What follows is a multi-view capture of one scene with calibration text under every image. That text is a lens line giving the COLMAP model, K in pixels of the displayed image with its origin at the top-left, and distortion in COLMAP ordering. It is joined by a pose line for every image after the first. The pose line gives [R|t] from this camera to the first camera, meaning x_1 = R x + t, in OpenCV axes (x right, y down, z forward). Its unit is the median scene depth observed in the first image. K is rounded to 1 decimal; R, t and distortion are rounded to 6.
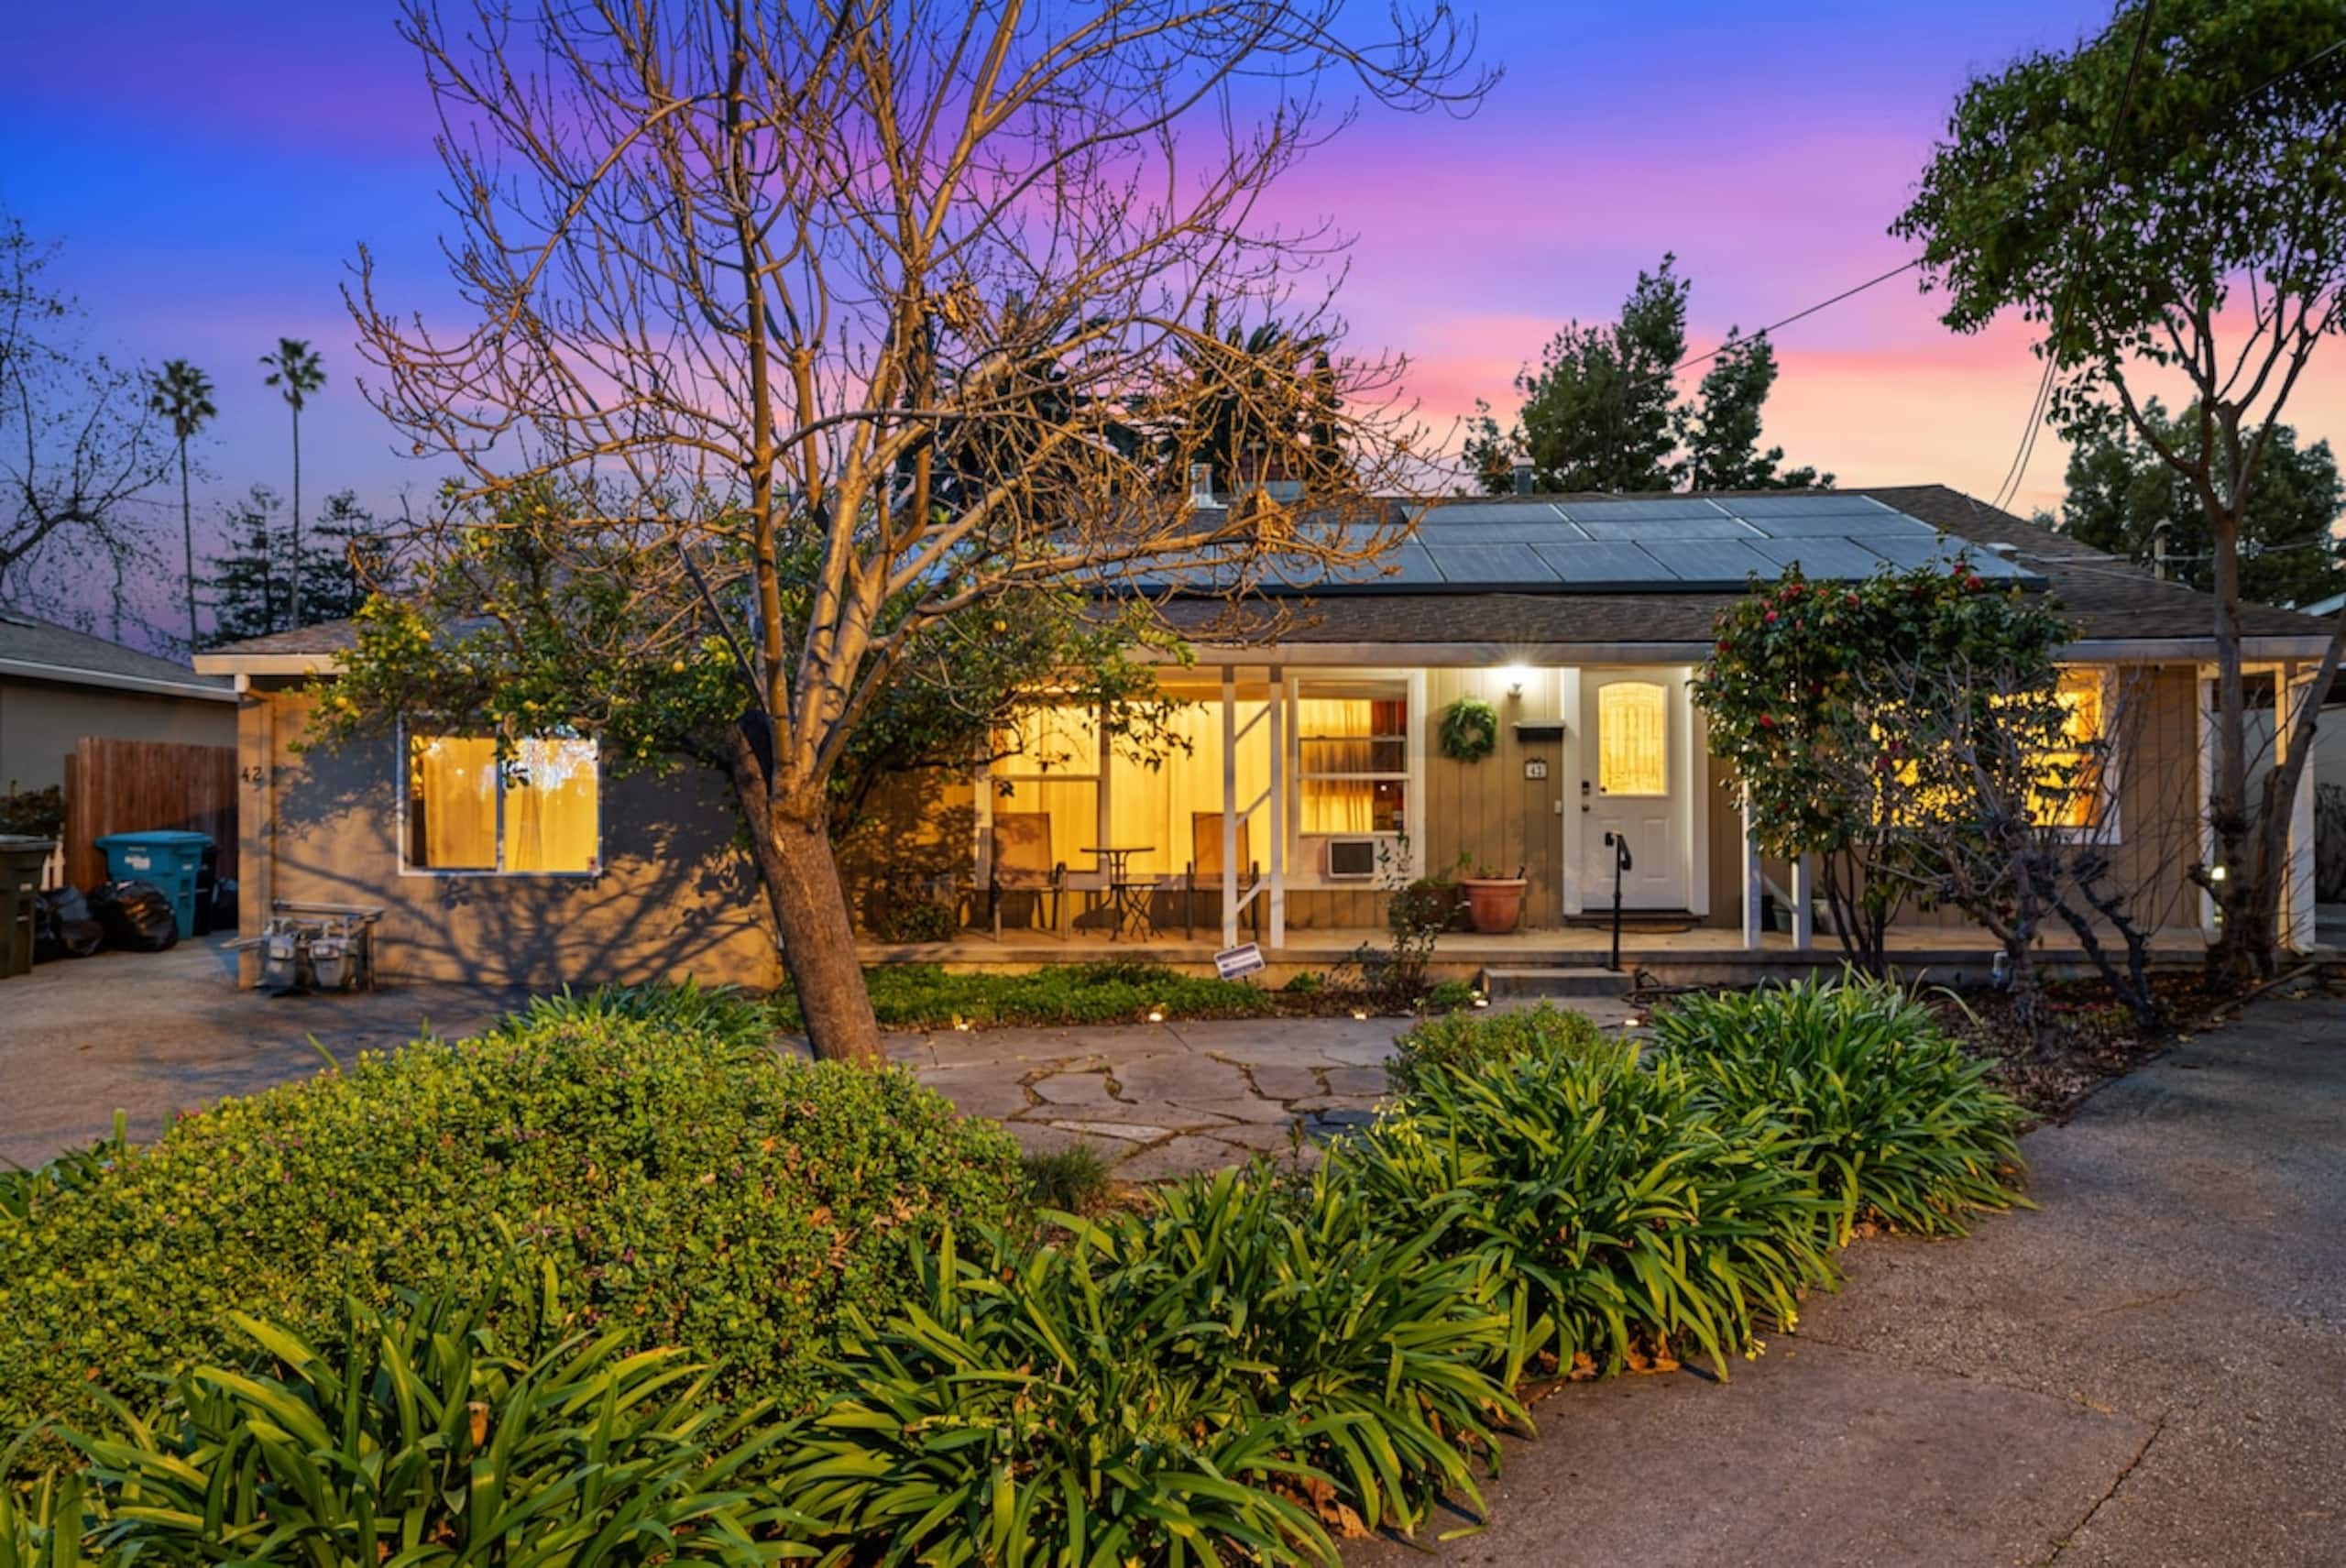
lens RADIAL K [[1447.4, 0, 1178.4], [0, 1447.4, 783.3], [0, 0, 1]] dist [0.001221, -0.000914]
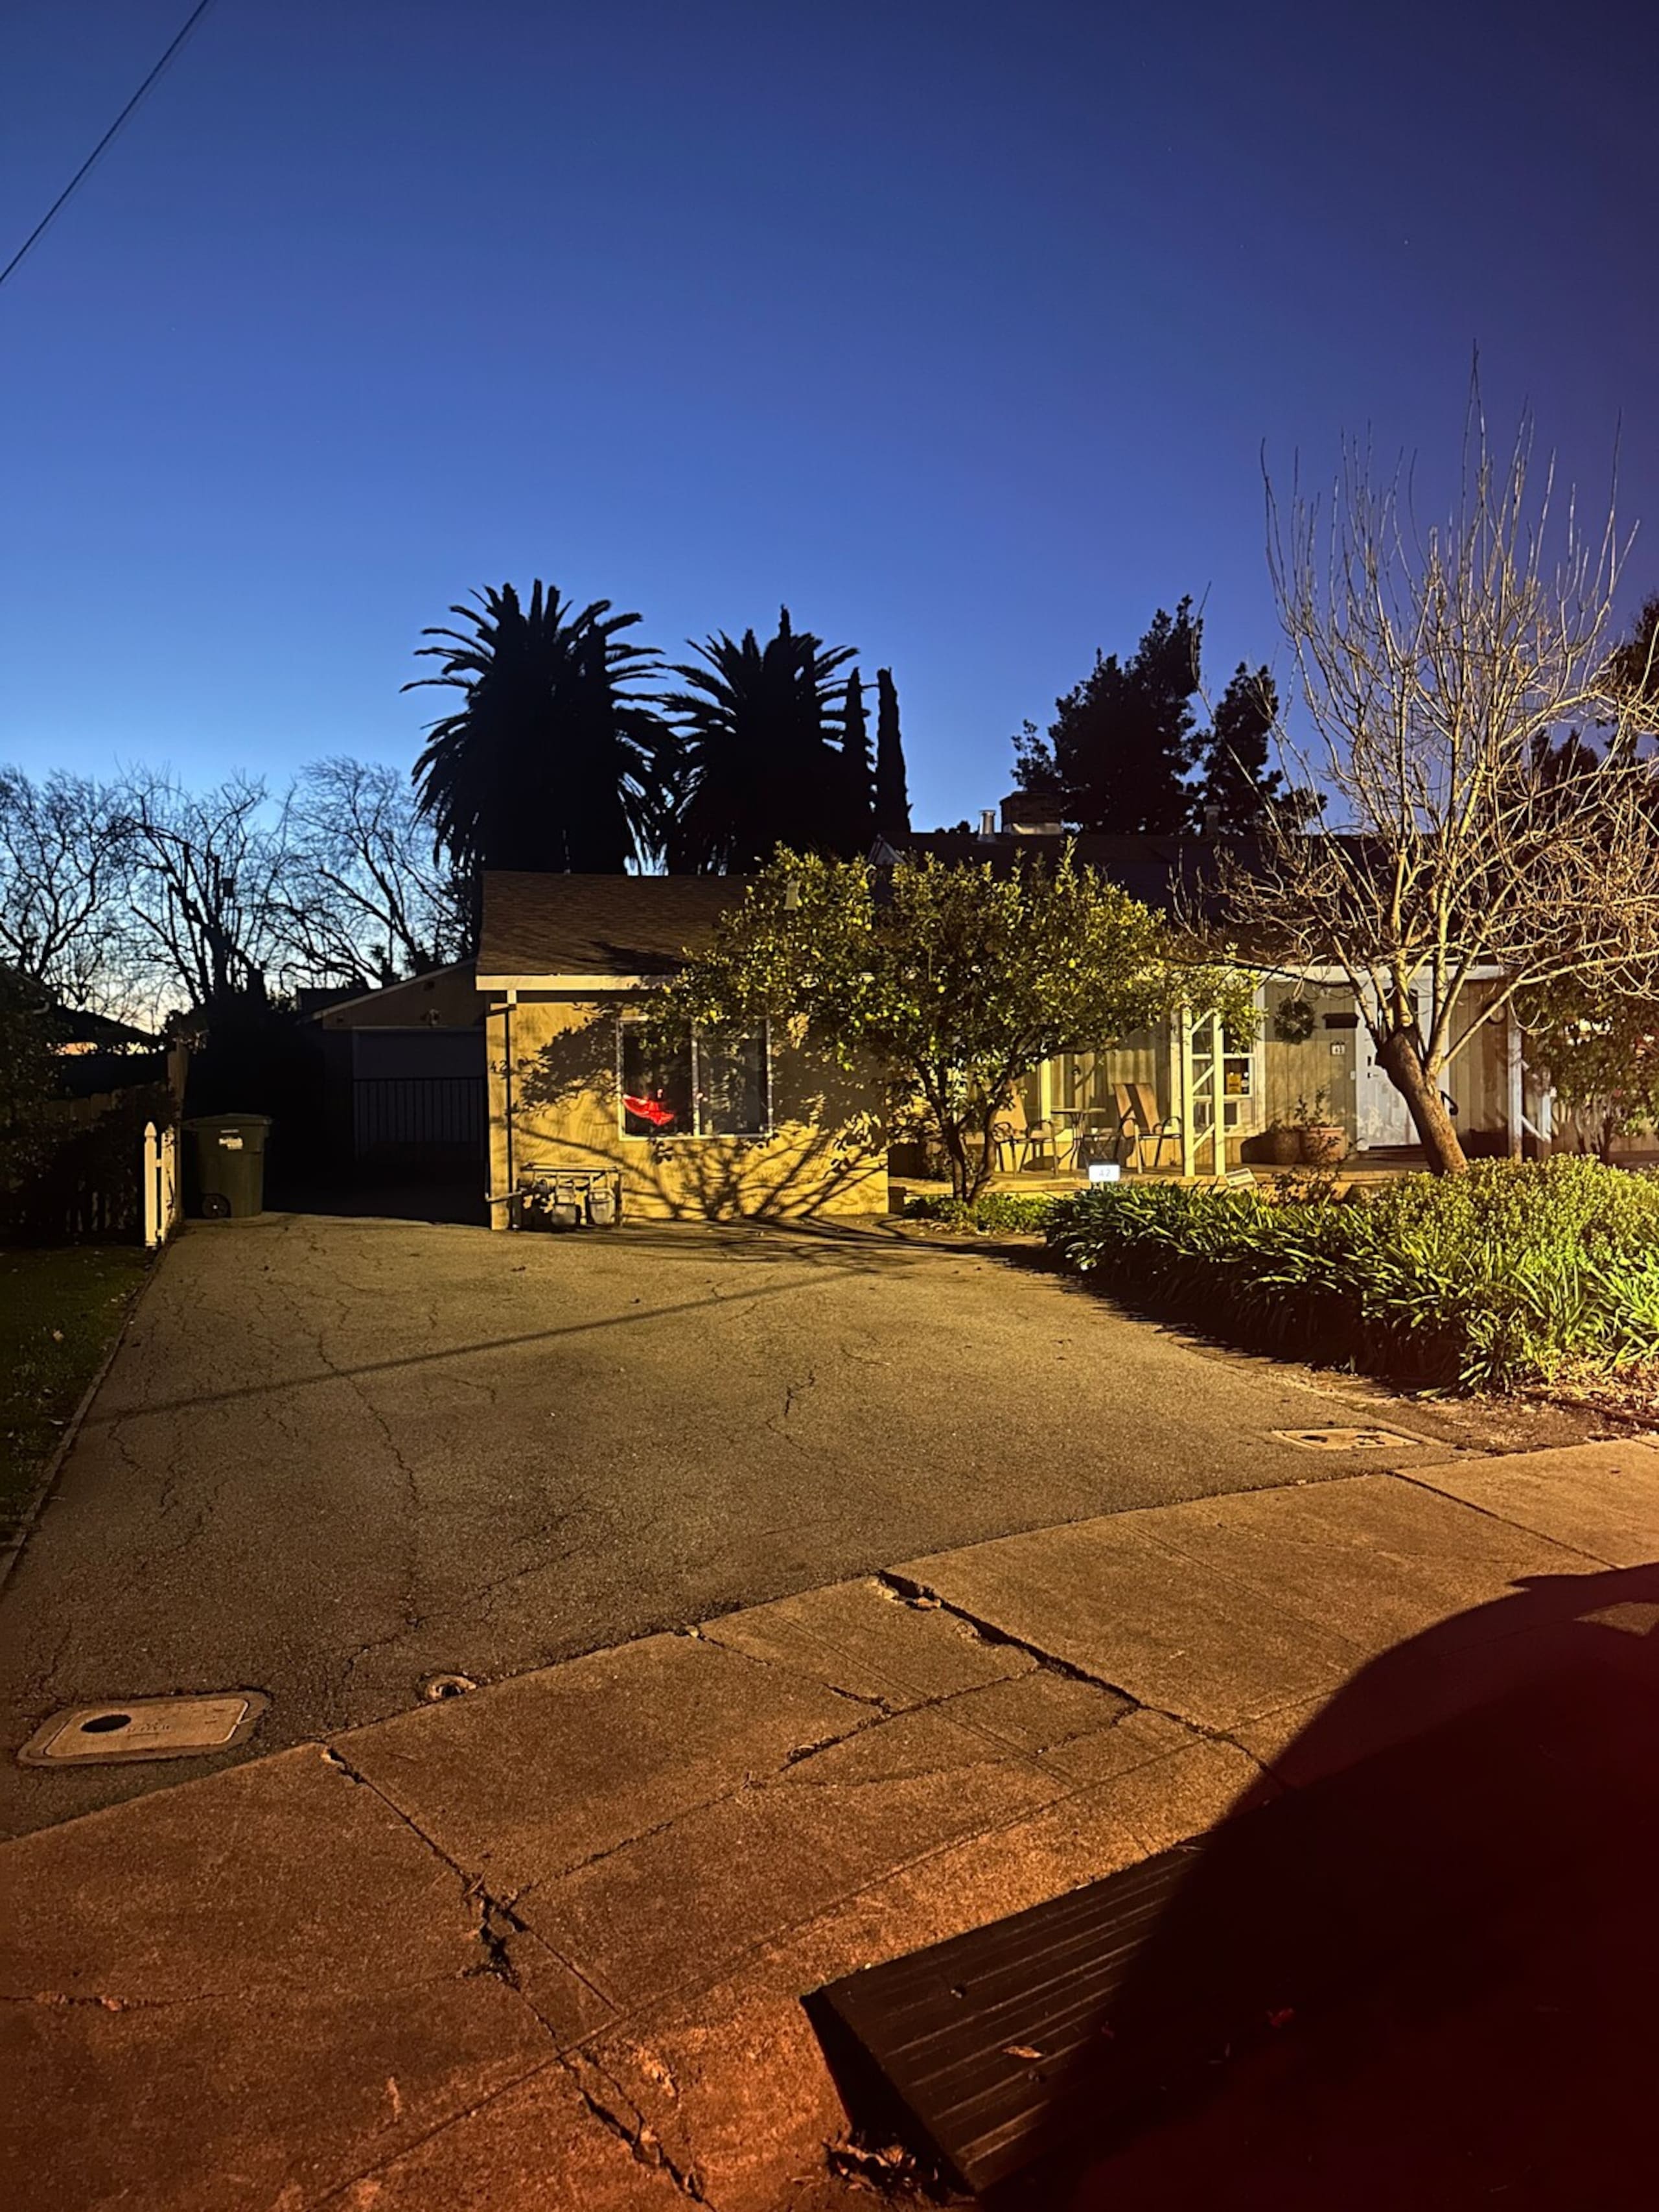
lens RADIAL K [[1517.4, 0, 829.5], [0, 1517.4, 1106.0], [0, 0, 1]] dist [0.109472, 0.000202]
pose [[0.973418, -0.021054, 0.228068, -0.670824], [0.014936, 0.999482, 0.028518, -0.005175], [-0.228550, -0.024354, 0.973228, -0.404396]]
